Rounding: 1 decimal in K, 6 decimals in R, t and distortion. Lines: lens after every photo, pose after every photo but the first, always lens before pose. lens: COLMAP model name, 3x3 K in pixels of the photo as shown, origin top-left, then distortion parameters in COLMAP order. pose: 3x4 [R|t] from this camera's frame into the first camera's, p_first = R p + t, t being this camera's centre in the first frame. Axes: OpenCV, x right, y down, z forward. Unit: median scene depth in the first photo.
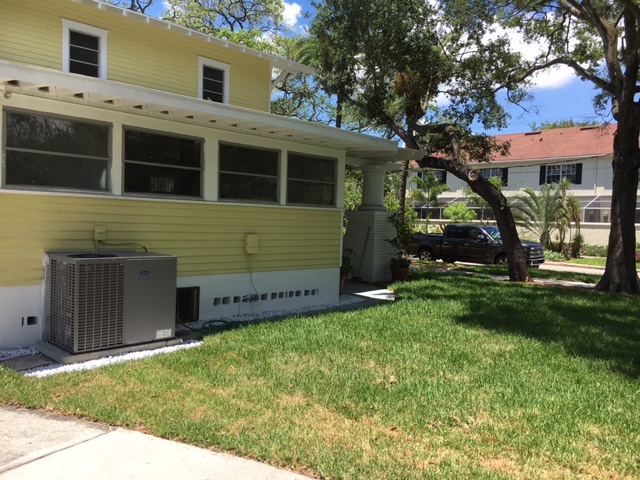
lens RADIAL K [[541.1, 0, 320.2], [0, 541.1, 240.7], [0, 0, 1]] dist [0.030527, -0.004795]
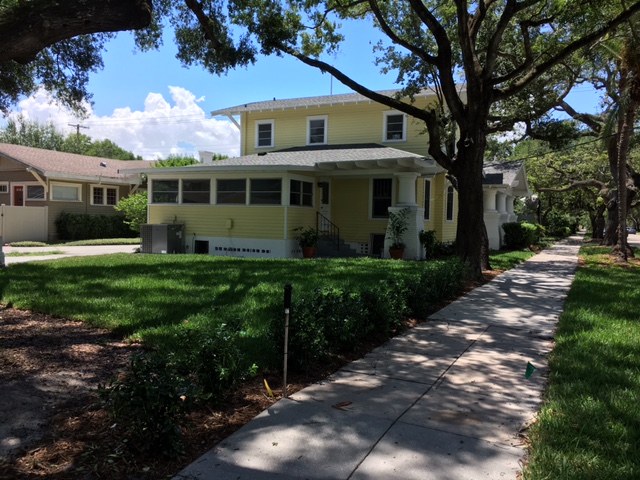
lens RADIAL K [[541.1, 0, 320.6], [0, 541.1, 236.7], [0, 0, 1]] dist [0.030527, -0.004795]
pose [[0.329220, 0.005535, -0.944237, 1.952688], [-0.046912, 0.998844, -0.010501, 0.060261], [0.943087, 0.047753, 0.329099, 0.609718]]
